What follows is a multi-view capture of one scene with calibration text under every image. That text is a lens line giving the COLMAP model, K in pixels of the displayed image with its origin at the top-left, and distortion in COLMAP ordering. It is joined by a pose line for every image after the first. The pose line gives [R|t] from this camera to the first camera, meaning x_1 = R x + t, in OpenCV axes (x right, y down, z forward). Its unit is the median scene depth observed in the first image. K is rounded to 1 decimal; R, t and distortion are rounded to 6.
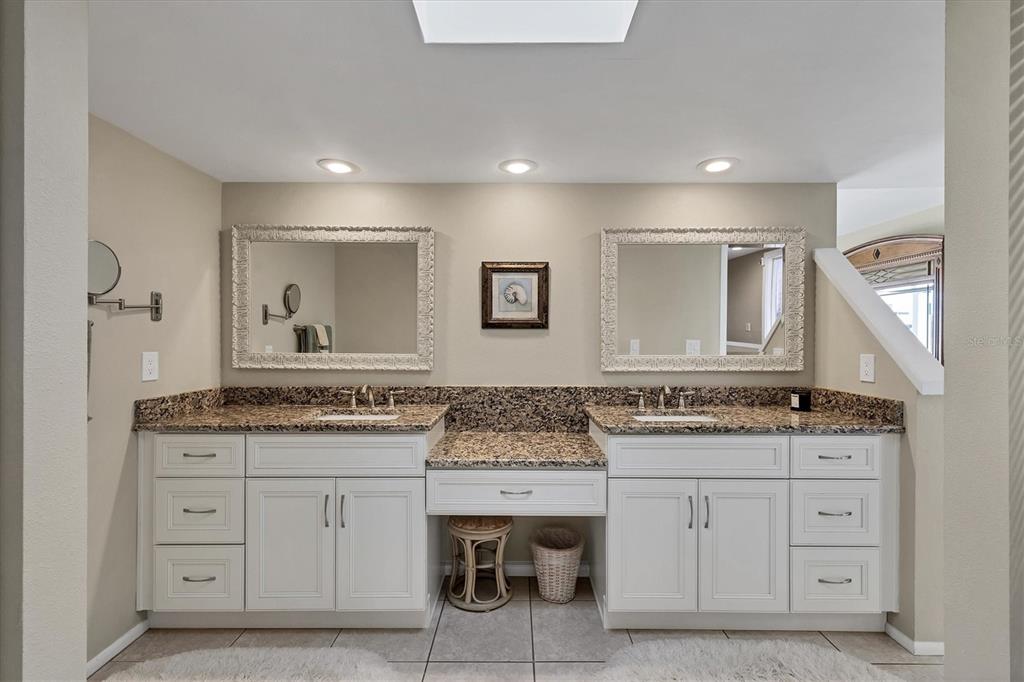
lens RADIAL K [[415.3, 0, 512.0], [0, 415.3, 341.0], [0, 0, 1]] dist [-0.000731, -0.000044]
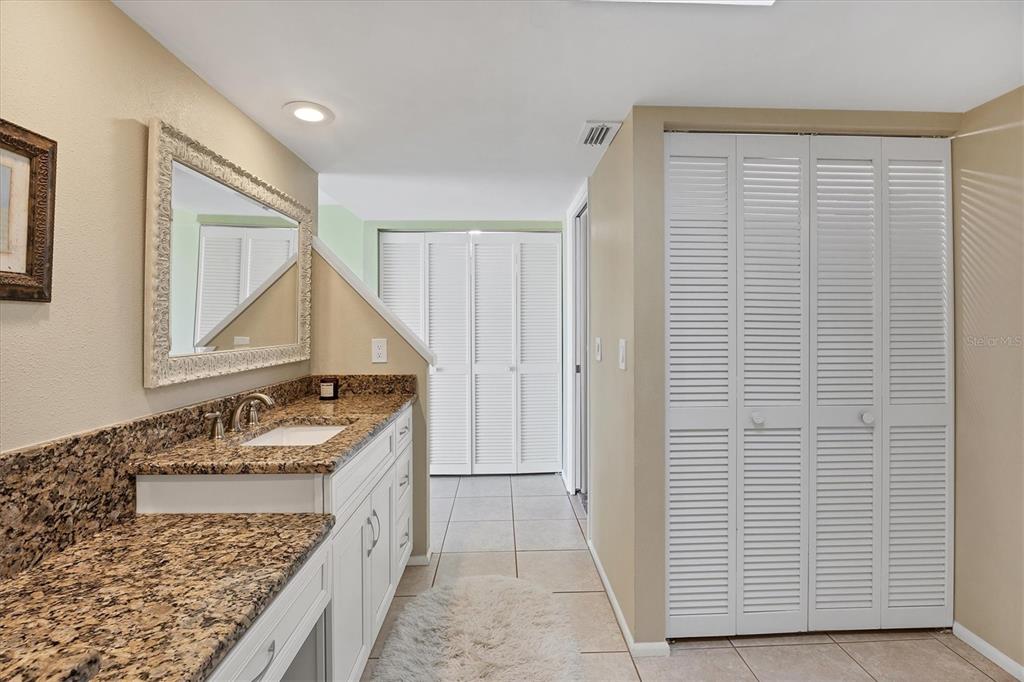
lens RADIAL K [[481.6, 0, 523.5], [0, 481.6, 320.0], [0, 0, 1]] dist [-0.001819, 0.000039]
pose [[-0.054659, 0.007934, 0.998474, -0.420562], [0.000285, 0.999969, -0.007930, -0.007954], [-0.998505, -0.000149, -0.054660, 0.564025]]
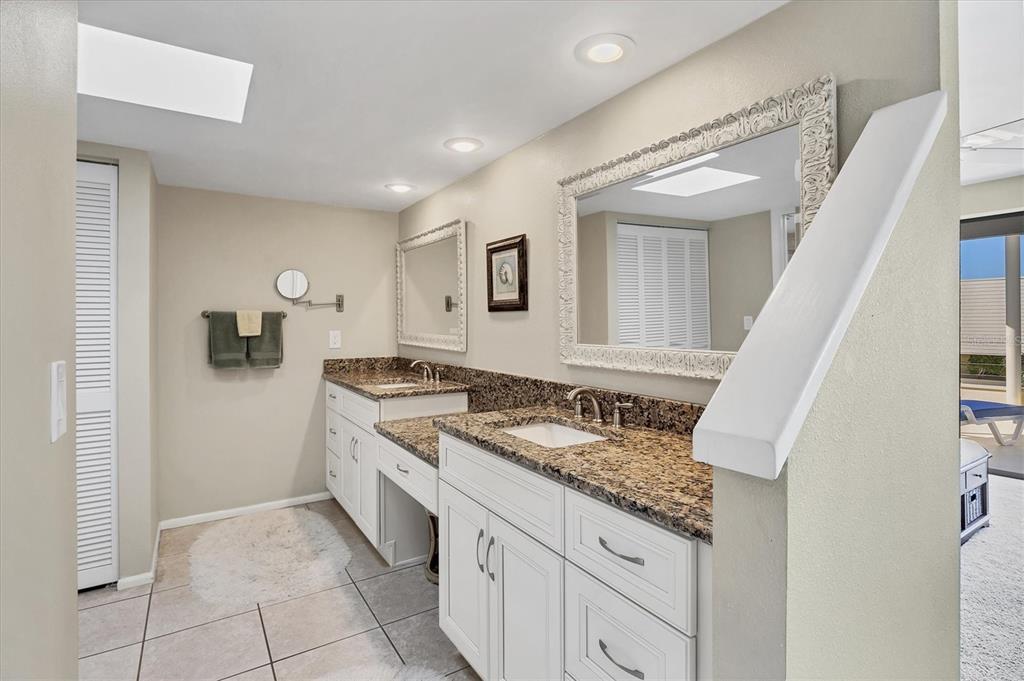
lens RADIAL K [[481.6, 0, 523.5], [0, 481.6, 319.5], [0, 0, 1]] dist [-0.001819, 0.000039]
pose [[0.573809, -0.007050, -0.818959, 0.919964], [-0.000702, 0.999958, -0.009100, -0.001271], [0.818989, 0.005796, 0.573780, 0.420879]]
